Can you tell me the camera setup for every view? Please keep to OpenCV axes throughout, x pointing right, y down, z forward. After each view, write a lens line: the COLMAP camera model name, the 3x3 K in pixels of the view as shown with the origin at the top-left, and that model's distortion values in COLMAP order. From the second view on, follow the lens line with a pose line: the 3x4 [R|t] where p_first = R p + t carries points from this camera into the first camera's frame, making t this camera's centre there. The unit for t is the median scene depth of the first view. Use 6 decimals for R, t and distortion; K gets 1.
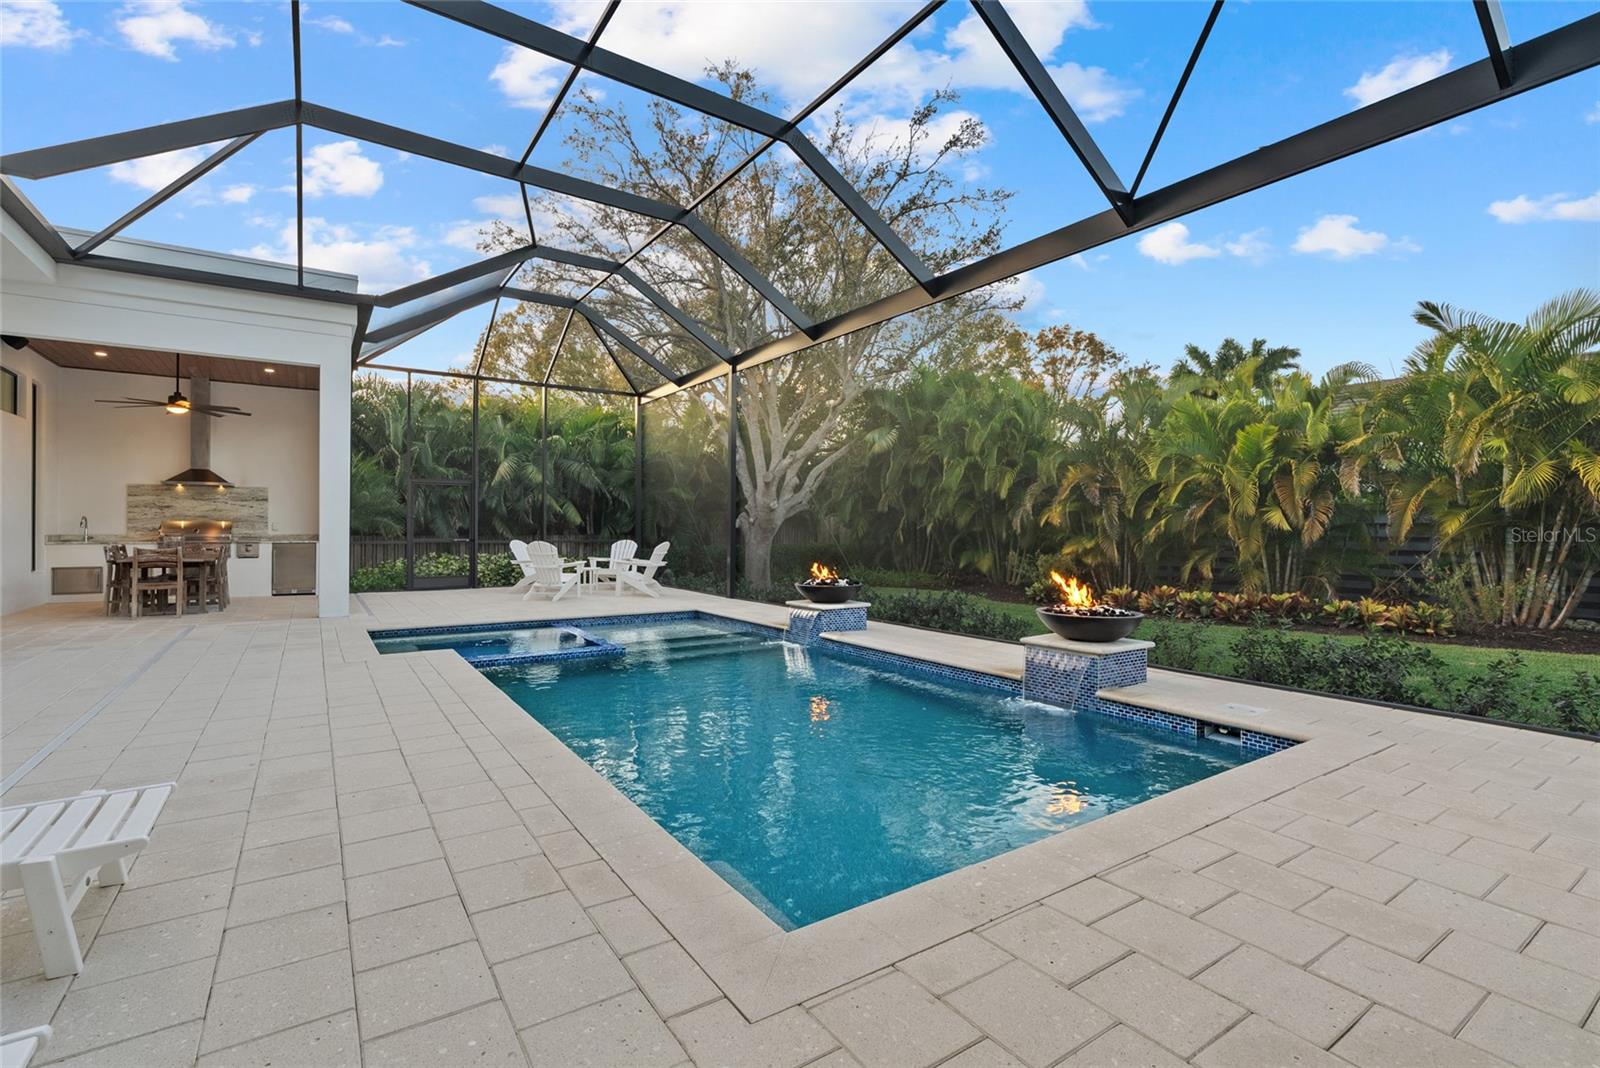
lens RADIAL K [[727.5, 0, 794.6], [0, 727.5, 534.0], [0, 0, 1]] dist [-0.003418, 0.000453]
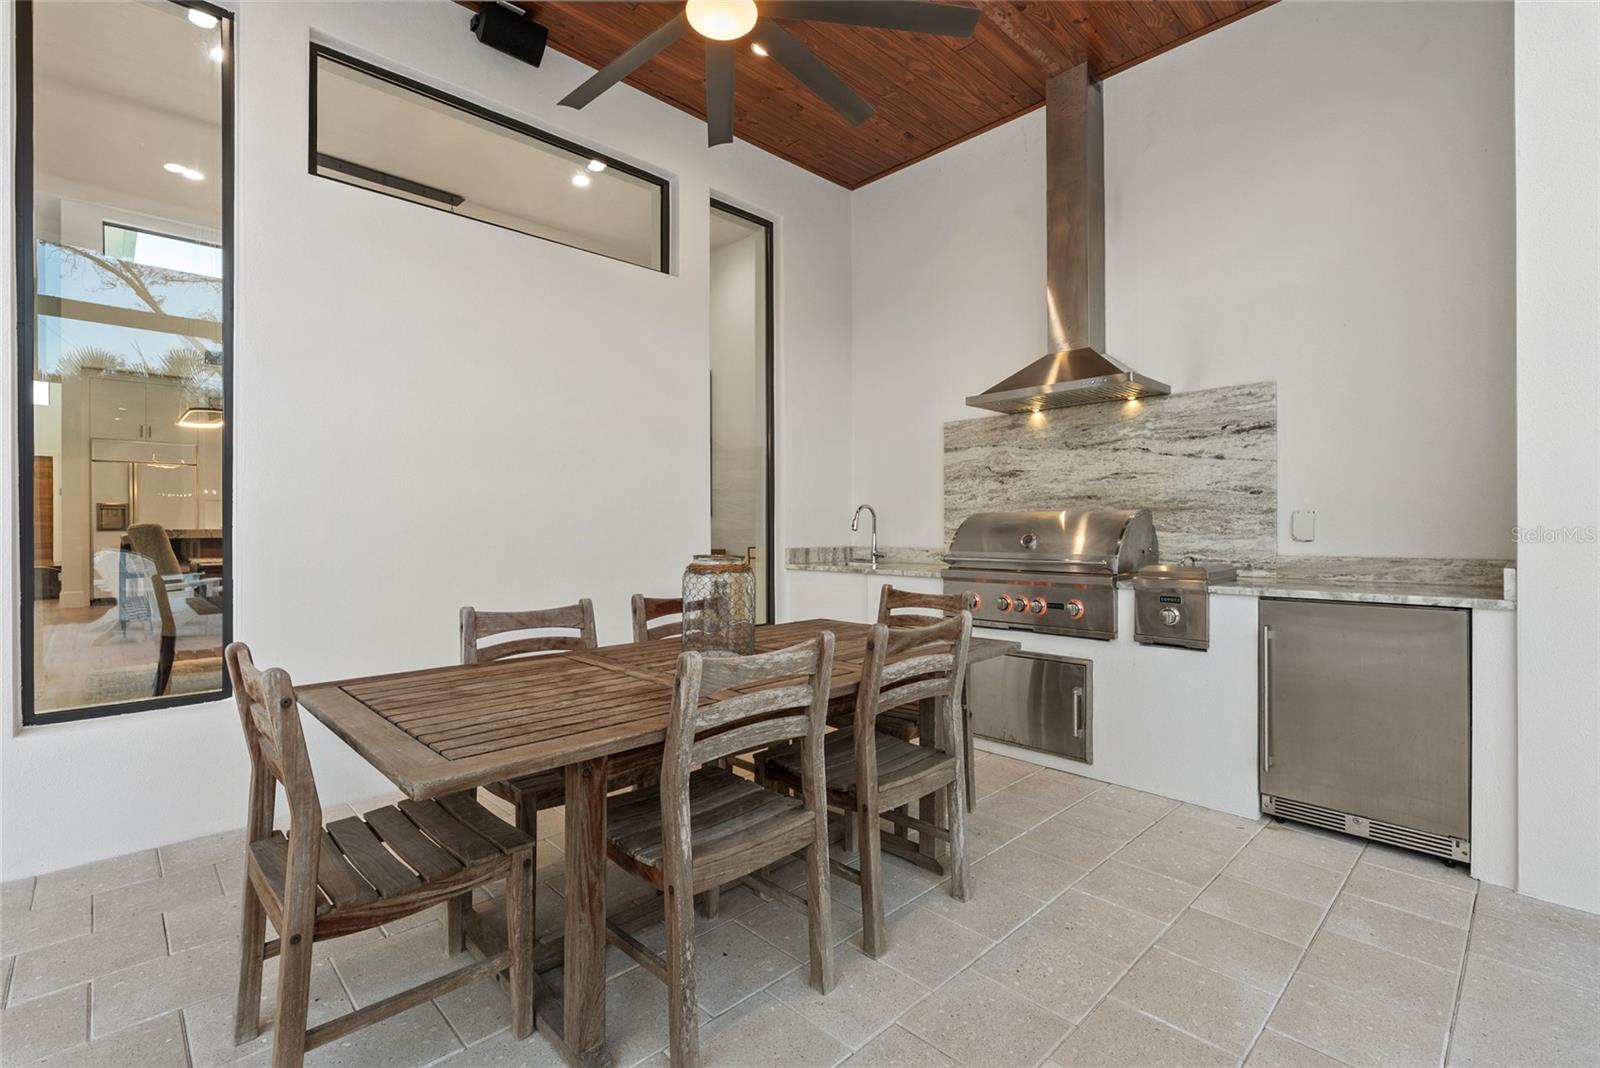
lens RADIAL K [[727.5, 0, 794.6], [0, 727.5, 534.0], [0, 0, 1]] dist [-0.003418, 0.000453]
pose [[0.179281, 0.003412, -0.983792, -0.511066], [-0.000890, 0.999994, 0.003306, -0.008109], [0.983797, 0.000283, 0.179283, 0.806737]]
